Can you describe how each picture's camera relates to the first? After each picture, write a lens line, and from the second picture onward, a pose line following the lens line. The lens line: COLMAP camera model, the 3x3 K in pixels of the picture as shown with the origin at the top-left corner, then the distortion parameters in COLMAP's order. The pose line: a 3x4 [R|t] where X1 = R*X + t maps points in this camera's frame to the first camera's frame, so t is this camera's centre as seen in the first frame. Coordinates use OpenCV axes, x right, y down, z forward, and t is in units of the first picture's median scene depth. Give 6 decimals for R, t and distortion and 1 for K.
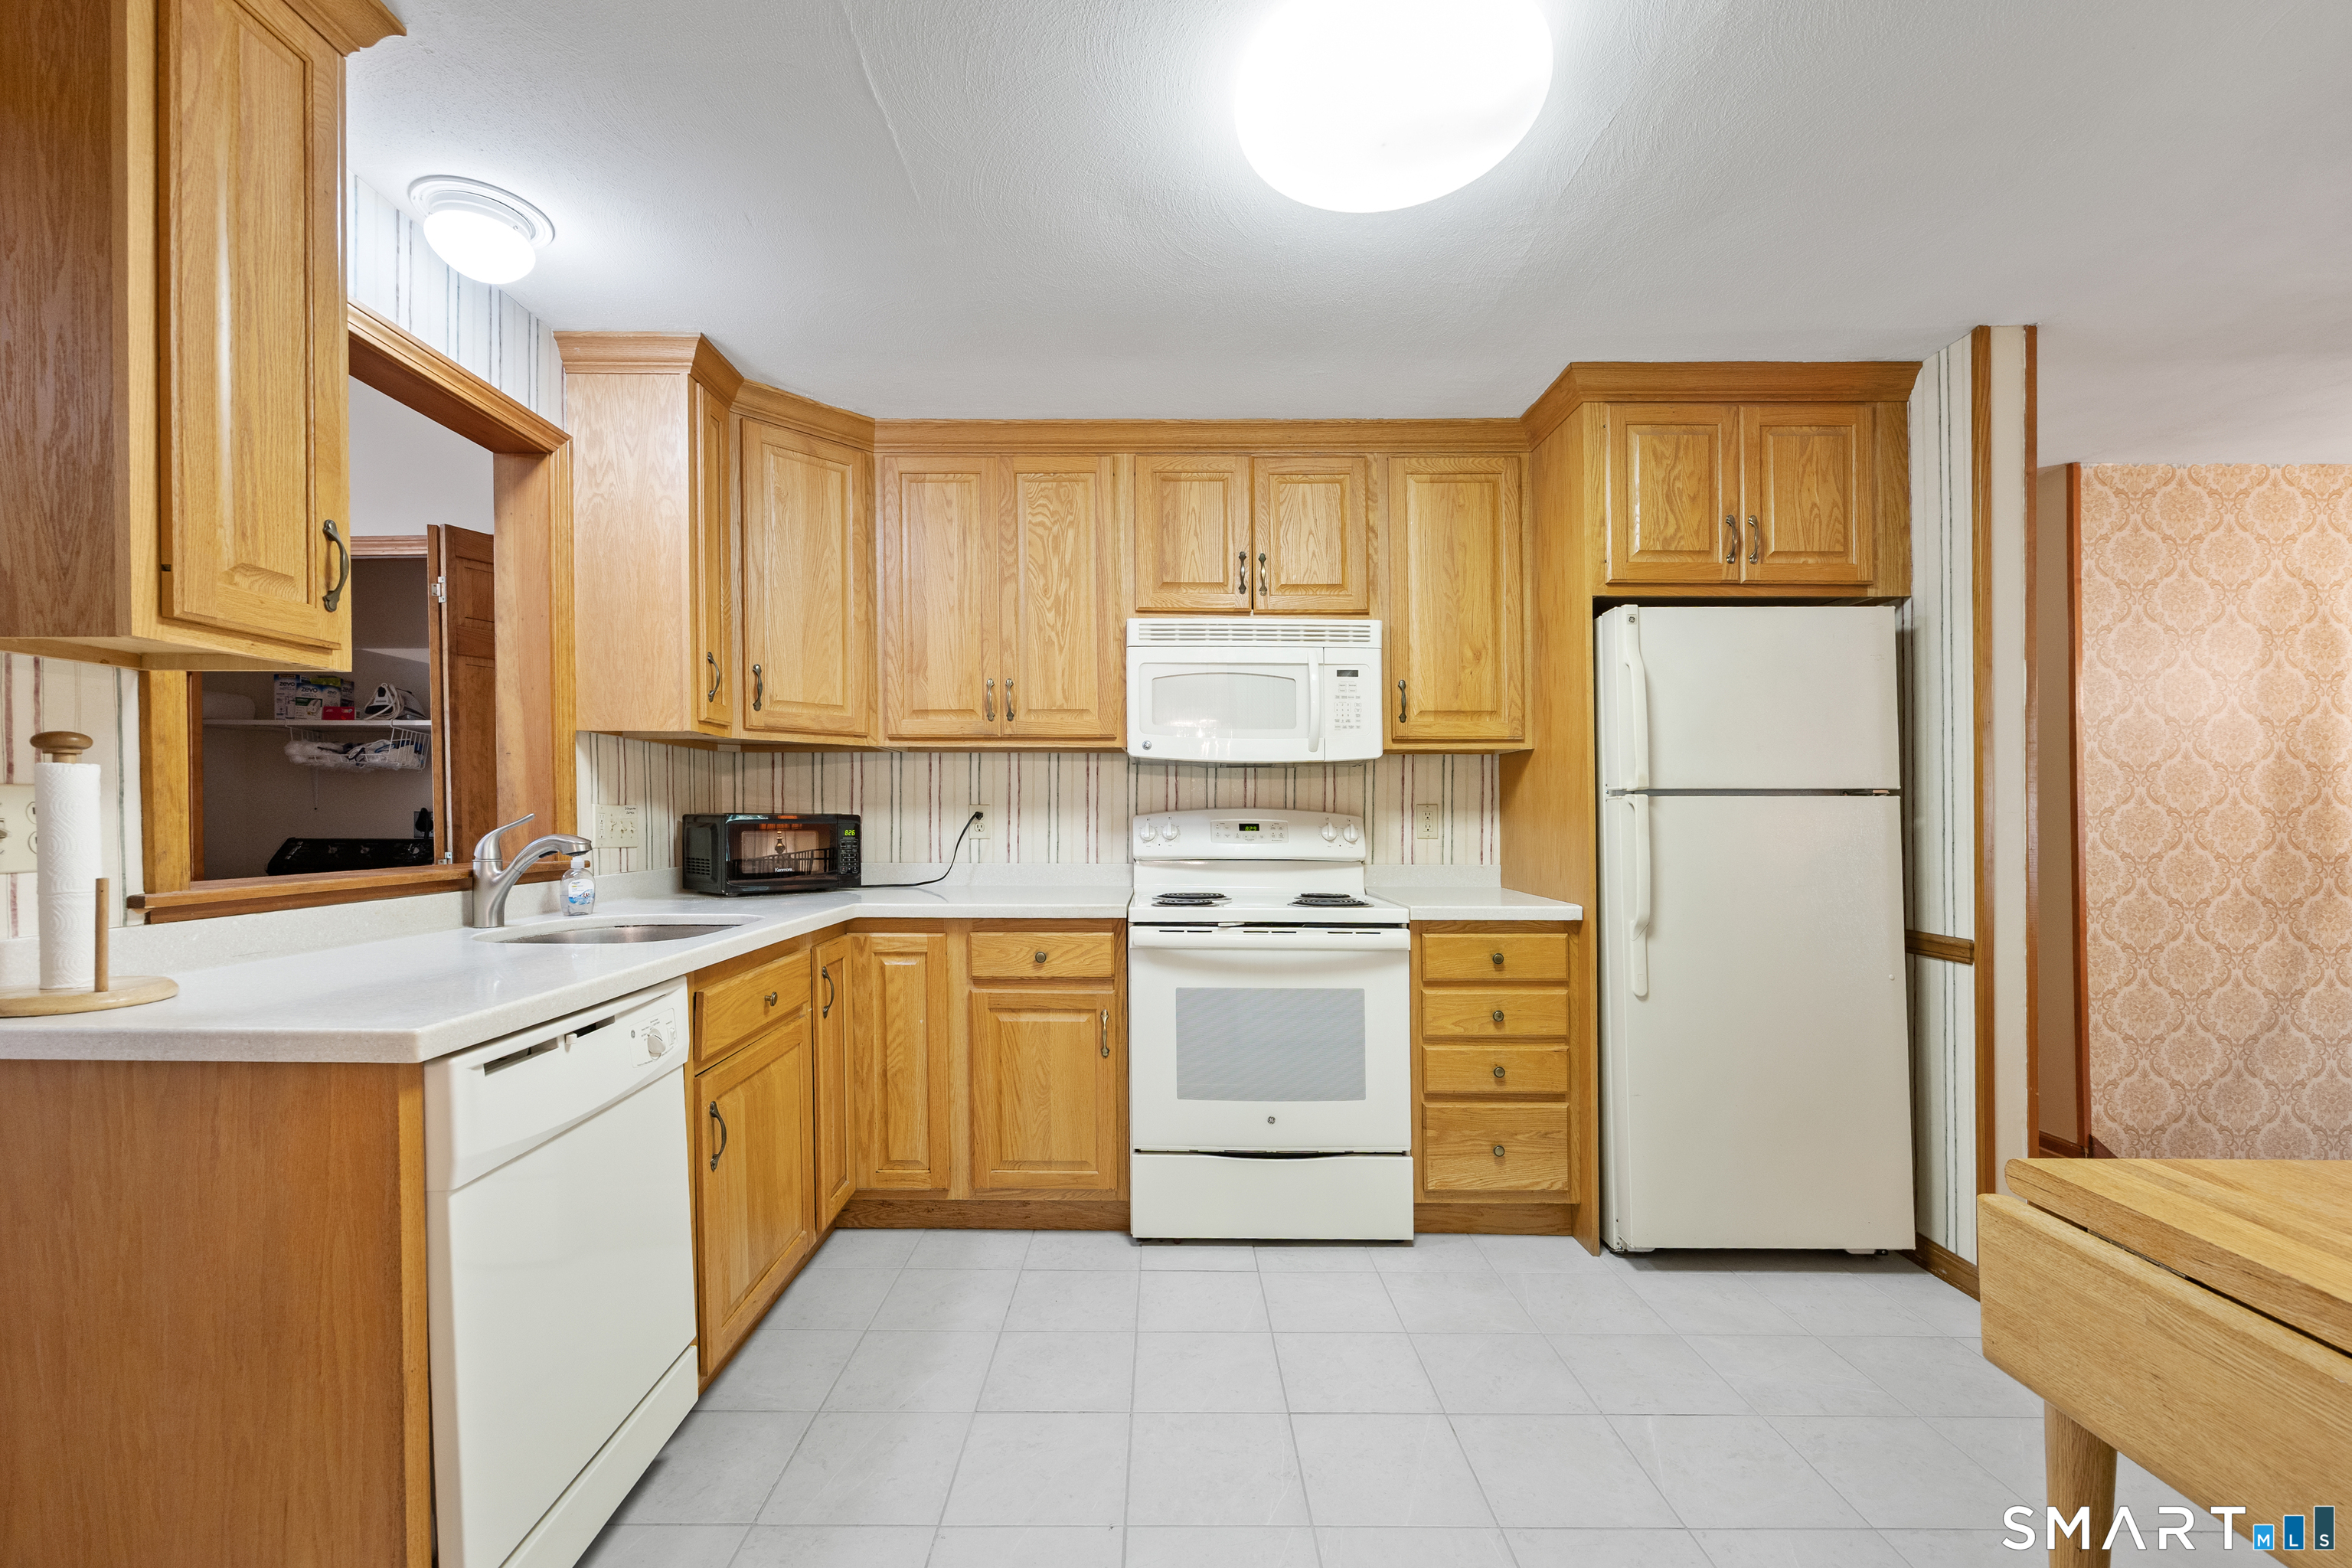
lens RADIAL K [[973.3, 0, 1185.0], [0, 973.3, 806.5], [0, 0, 1]] dist [0.004560, 0.000318]
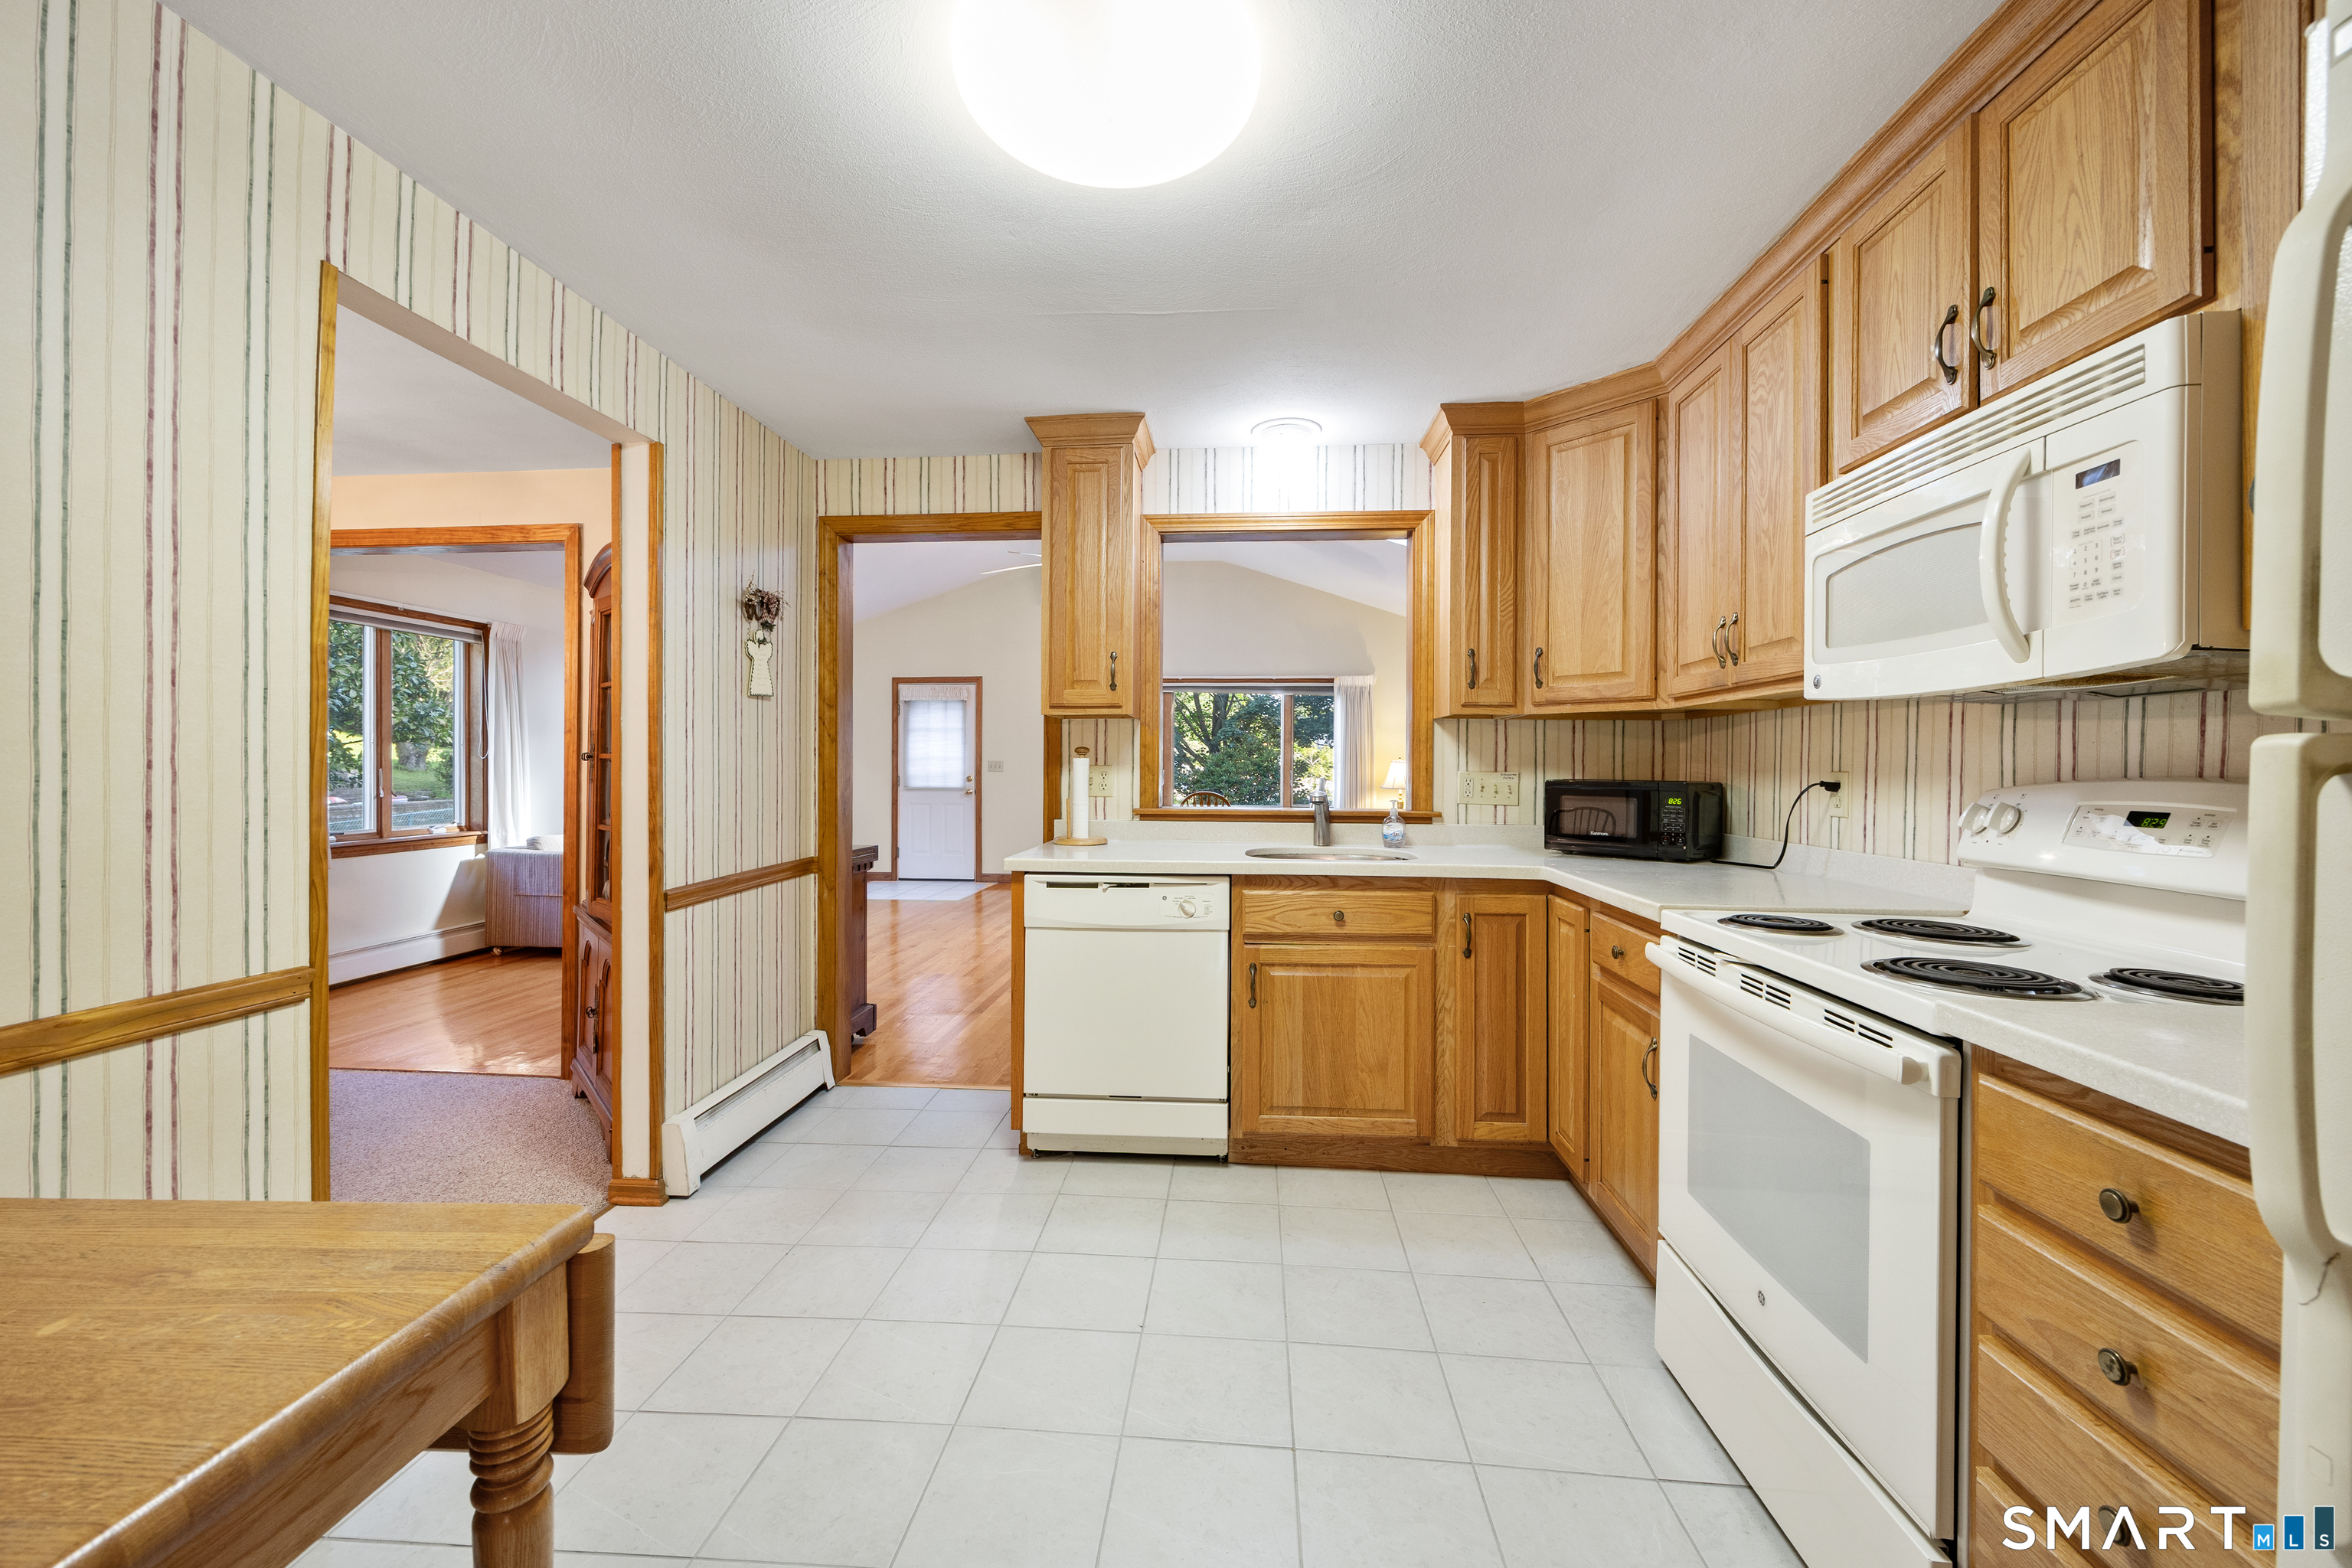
lens RADIAL K [[973.3, 0, 1195.8], [0, 973.3, 774.2], [0, 0, 1]] dist [0.004560, 0.000318]
pose [[-0.092139, 0.002729, -0.995742, 0.654200], [0.000283, 0.999996, 0.002714, -0.002299], [0.995746, -0.000031, -0.092139, 0.641760]]
